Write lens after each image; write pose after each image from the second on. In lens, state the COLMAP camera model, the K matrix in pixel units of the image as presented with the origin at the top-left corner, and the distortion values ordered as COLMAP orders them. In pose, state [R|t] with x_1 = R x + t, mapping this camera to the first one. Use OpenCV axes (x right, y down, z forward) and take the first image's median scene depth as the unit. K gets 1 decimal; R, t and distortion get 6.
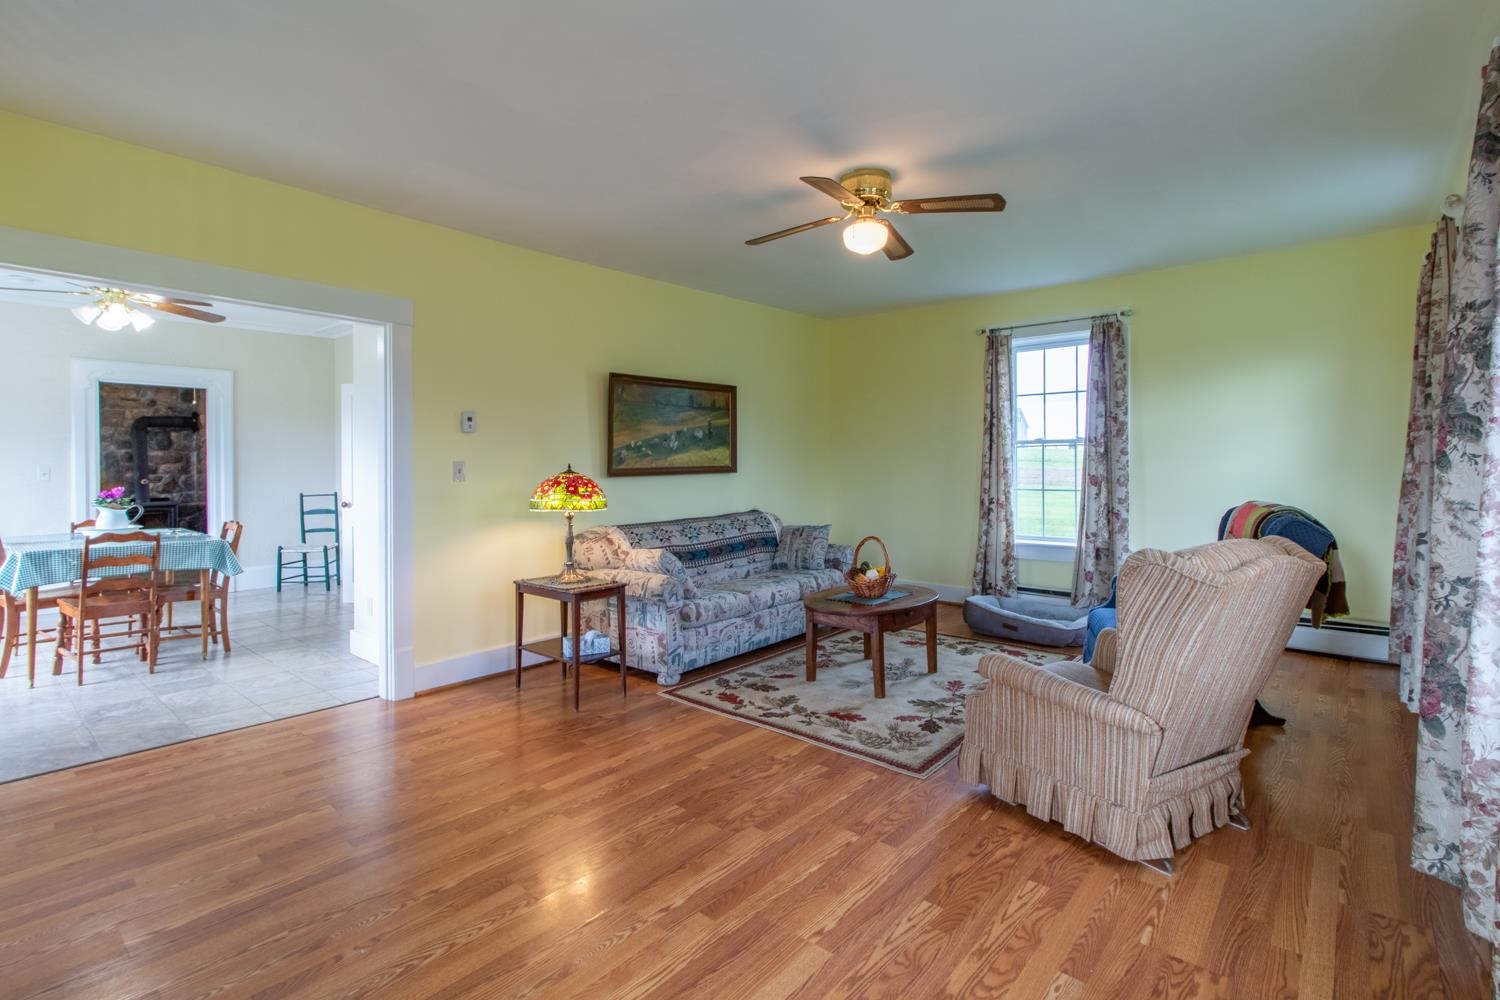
lens RADIAL K [[695.2, 0, 749.8], [0, 695.2, 475.7], [0, 0, 1]] dist [0.000005, -0.000003]
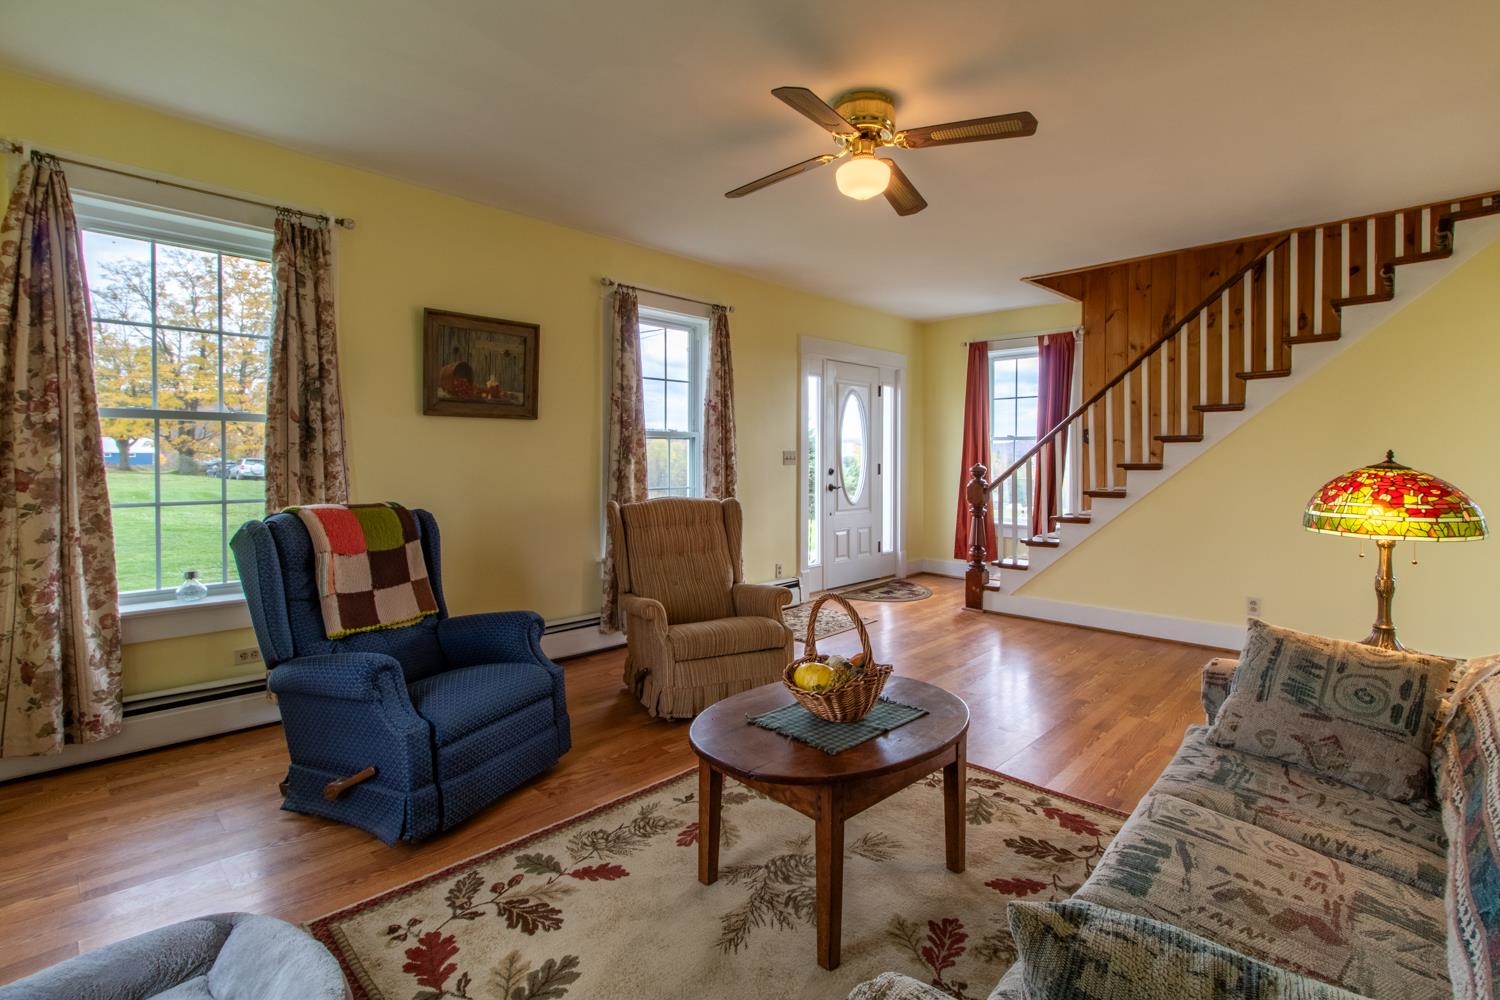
lens RADIAL K [[683.9, 0, 749.8], [0, 683.9, 473.8], [0, 0, 1]] dist [0.000209, 0.000010]
pose [[-0.997269, 0.006203, 0.073592, 0.223337], [0.006638, 0.999962, 0.005658, -0.006293], [-0.073554, 0.006131, -0.997272, 1.679227]]
